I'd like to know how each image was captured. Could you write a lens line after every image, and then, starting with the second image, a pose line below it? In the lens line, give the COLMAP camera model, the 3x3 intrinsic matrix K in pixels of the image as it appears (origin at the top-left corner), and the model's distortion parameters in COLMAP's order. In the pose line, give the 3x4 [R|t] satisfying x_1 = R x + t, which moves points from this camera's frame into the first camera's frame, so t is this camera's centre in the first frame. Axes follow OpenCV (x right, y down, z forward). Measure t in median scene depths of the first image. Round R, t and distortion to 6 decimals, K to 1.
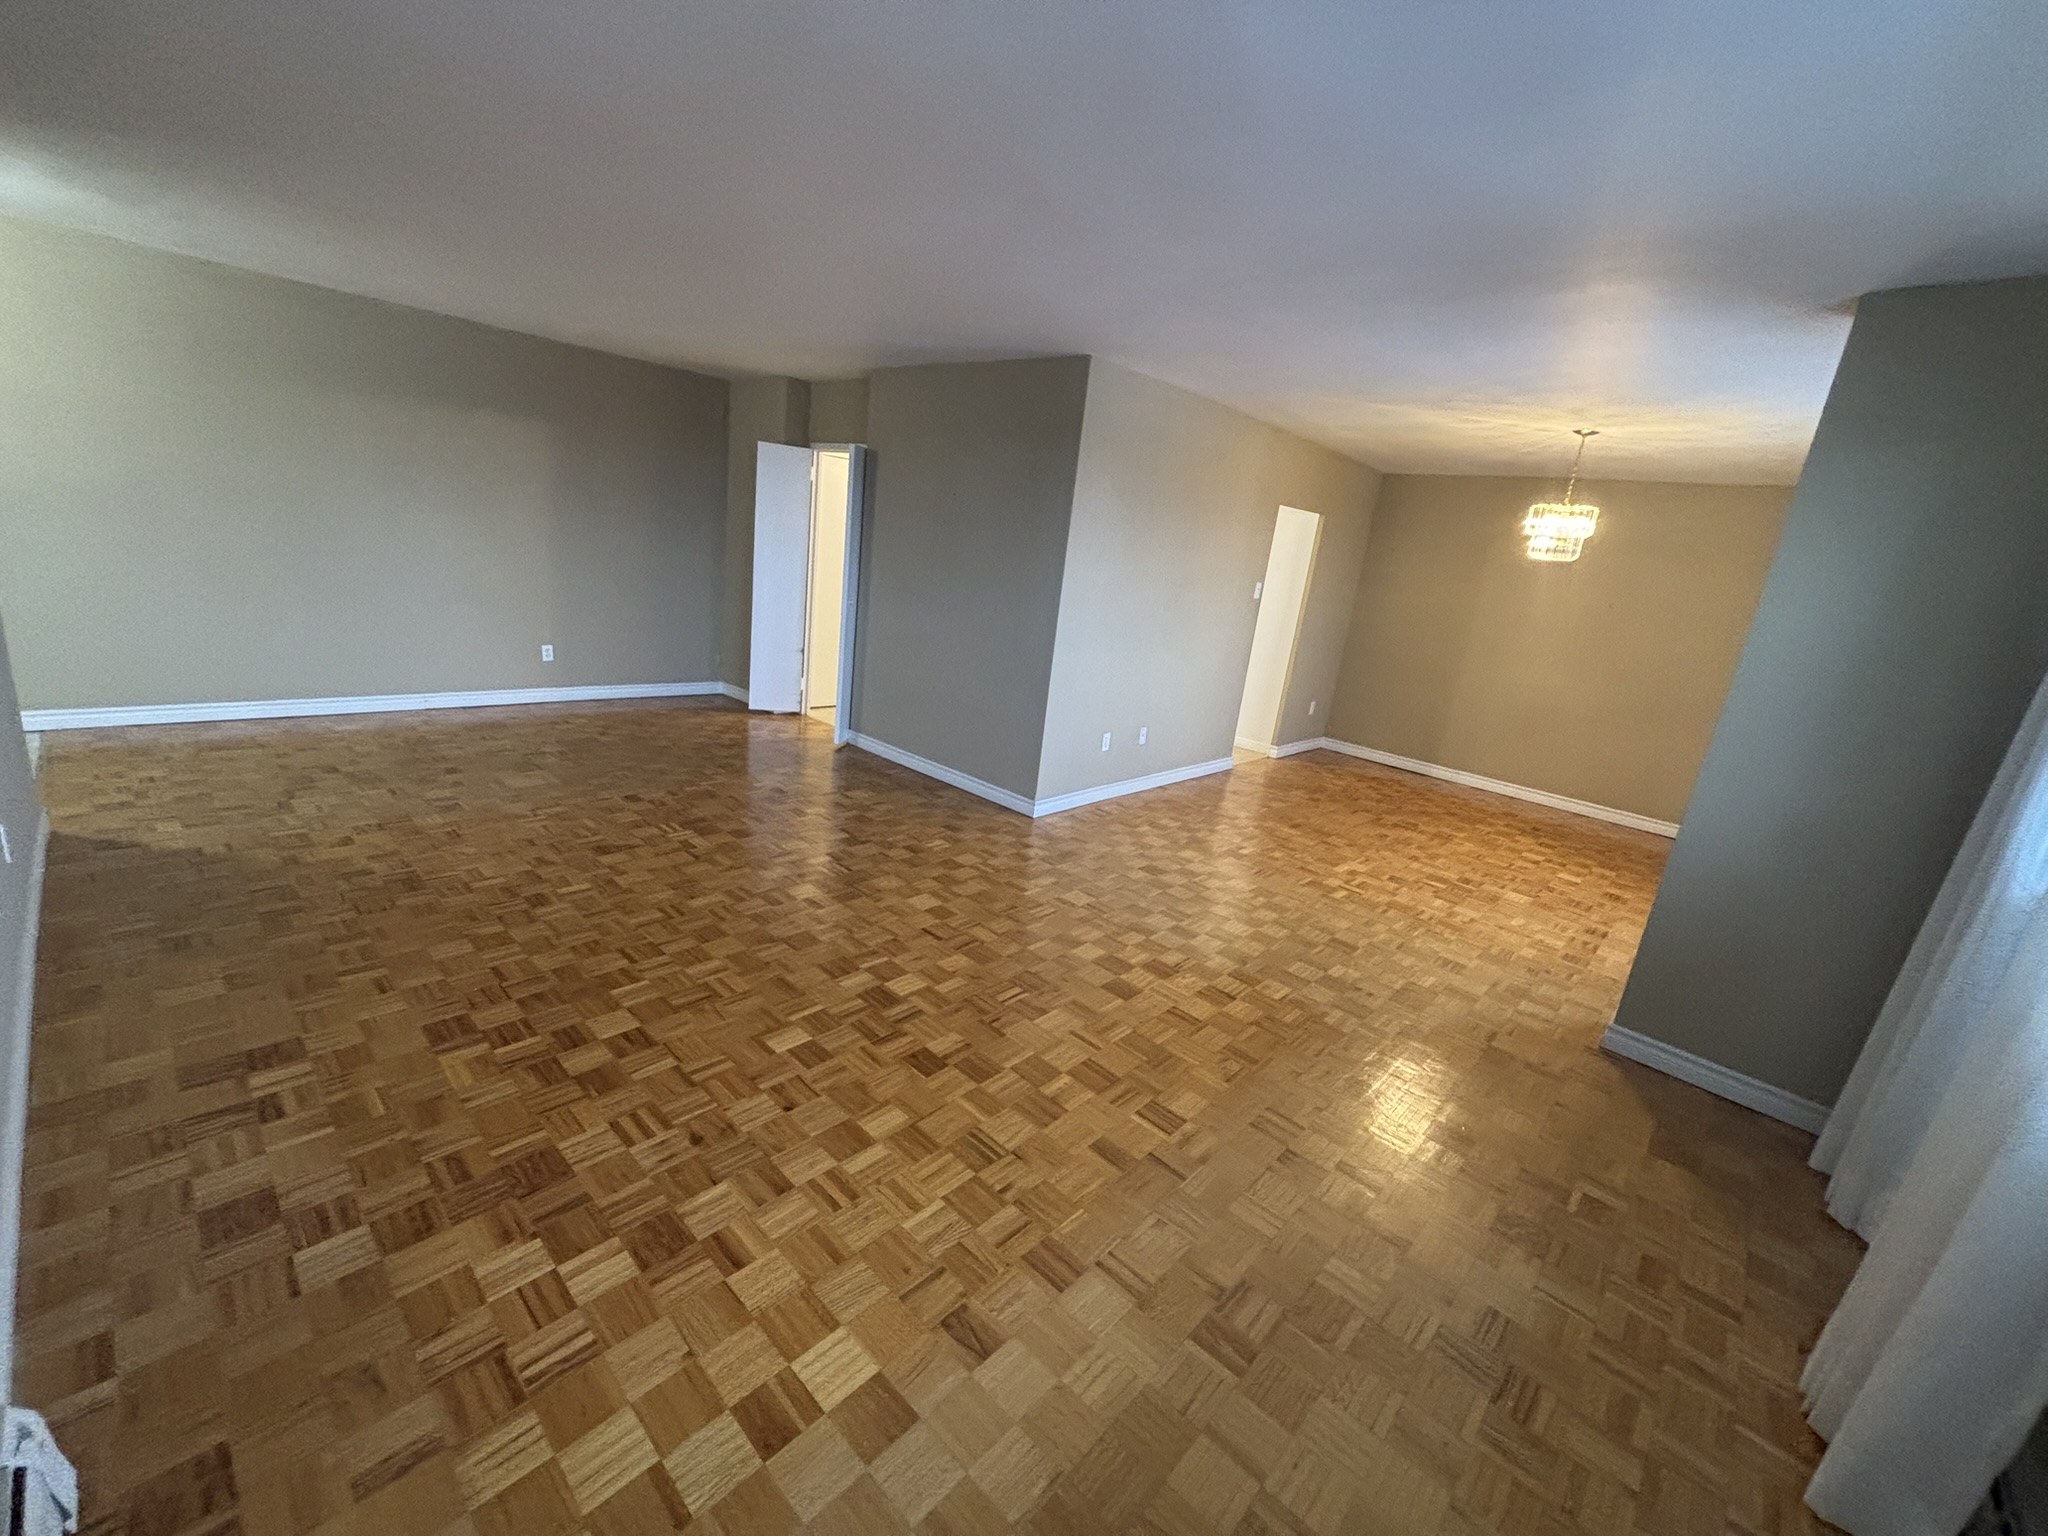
lens RADIAL K [[828.9, 0, 1024.5], [0, 828.9, 773.9], [0, 0, 1]] dist [0.000143, -0.000464]
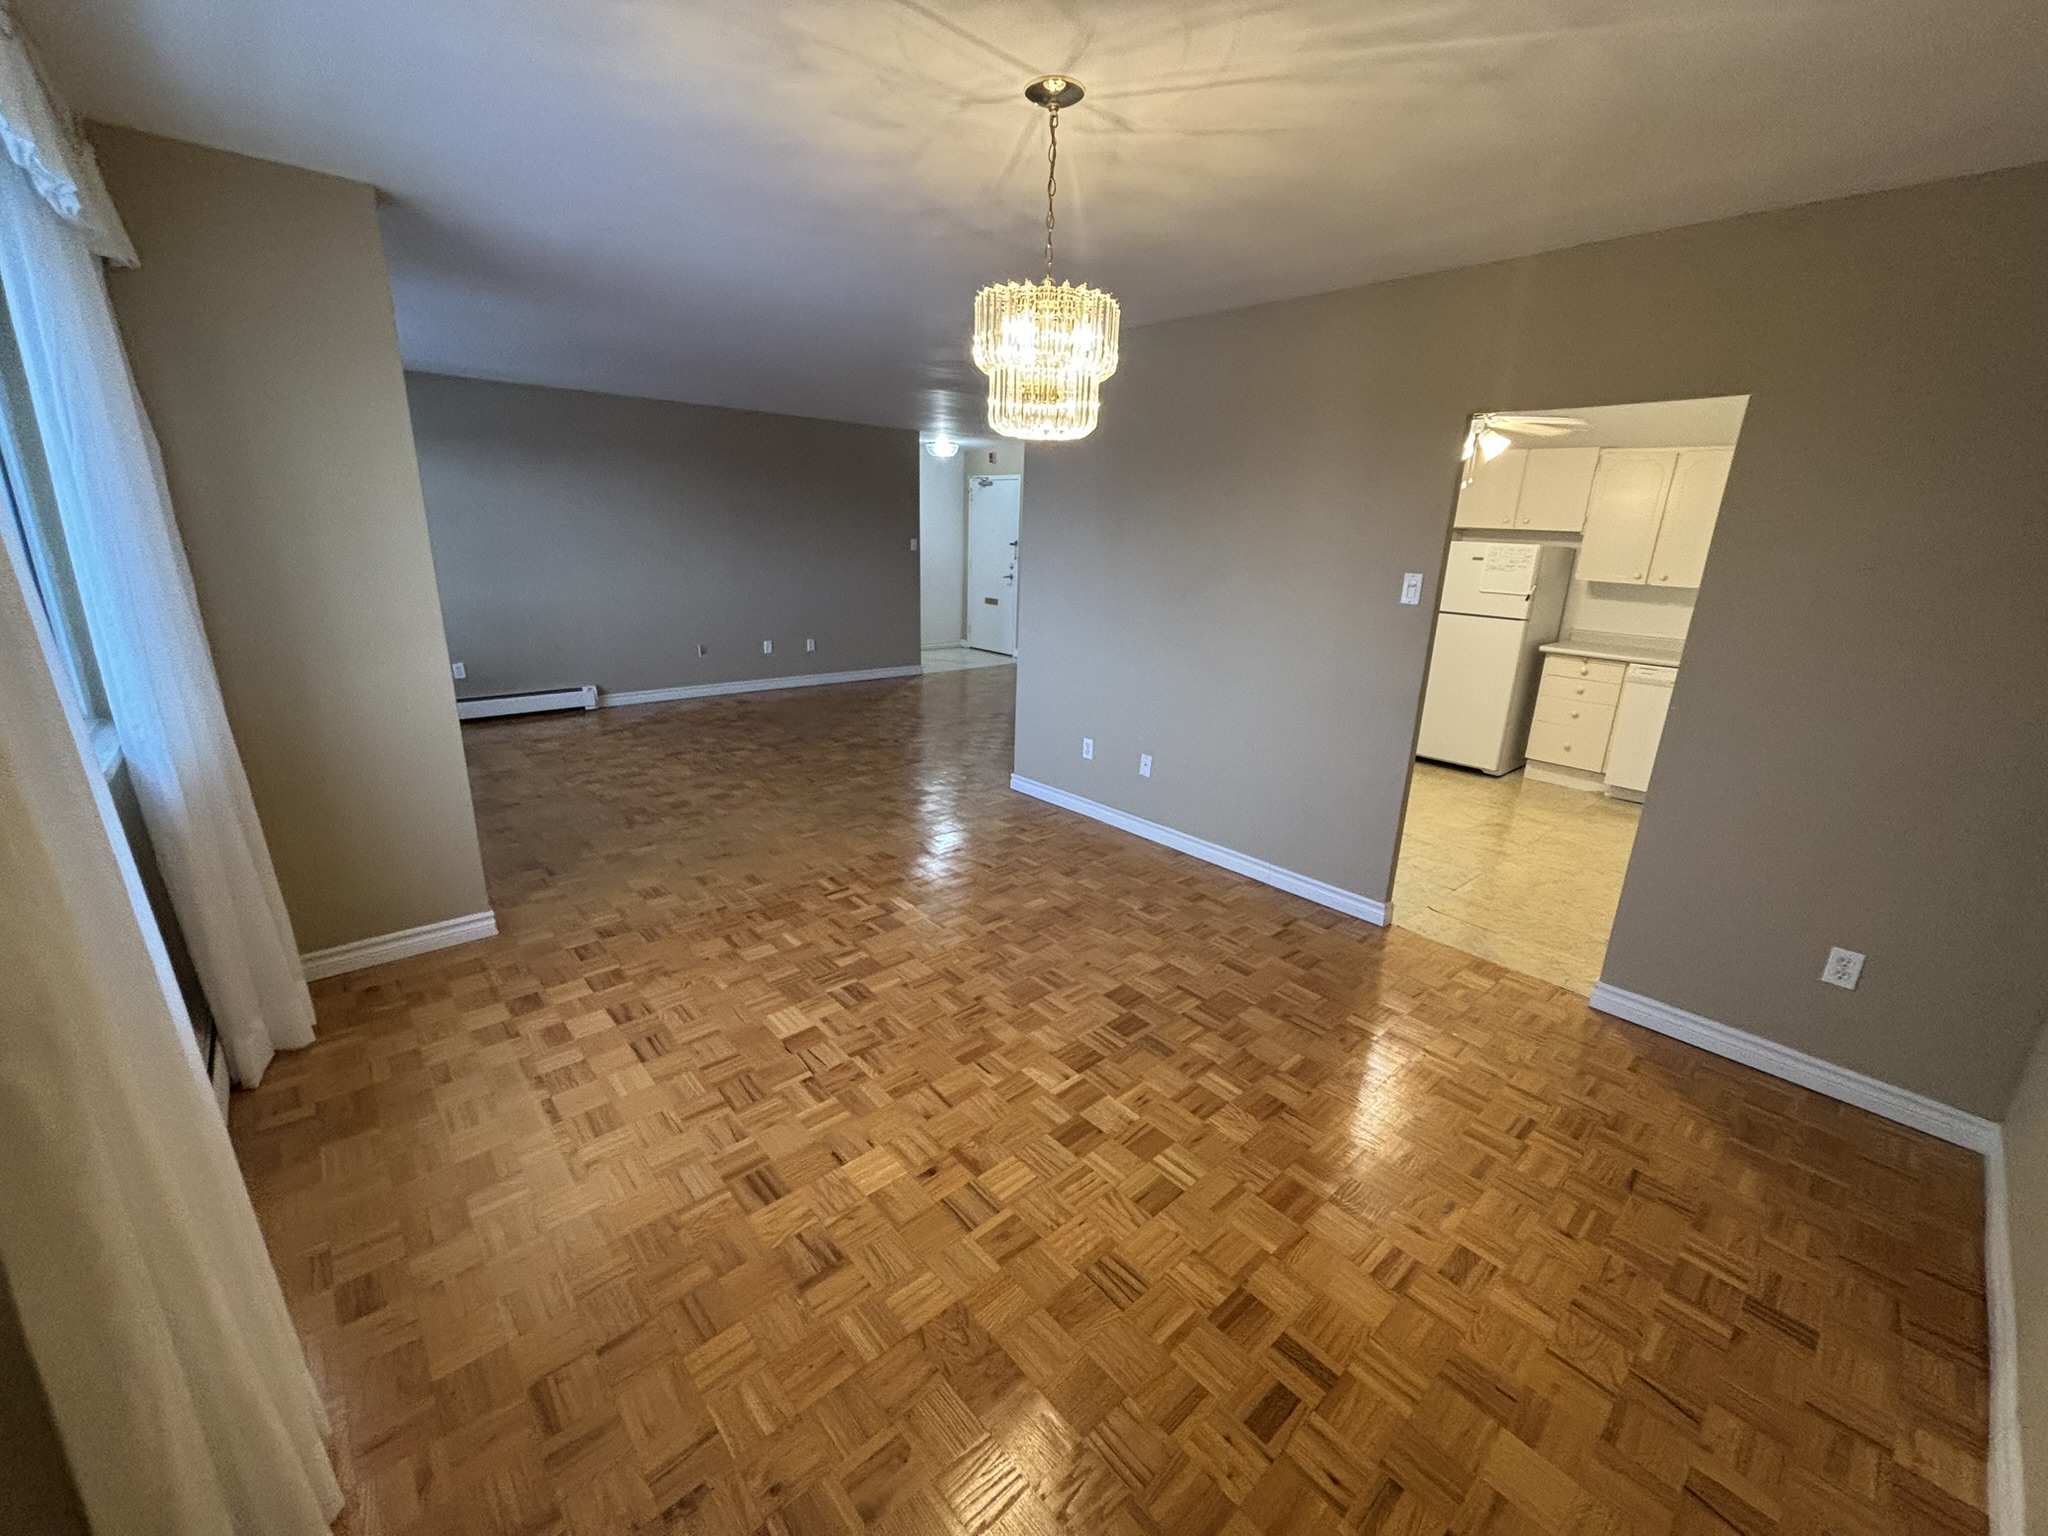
lens RADIAL K [[828.9, 0, 1027.1], [0, 828.9, 776.5], [0, 0, 1]] dist [0.000143, -0.000464]
pose [[-0.095142, 0.169582, -0.980913, 1.231843], [-0.308597, 0.931814, 0.191026, -0.200639], [0.946423, 0.320881, -0.036322, 1.220679]]
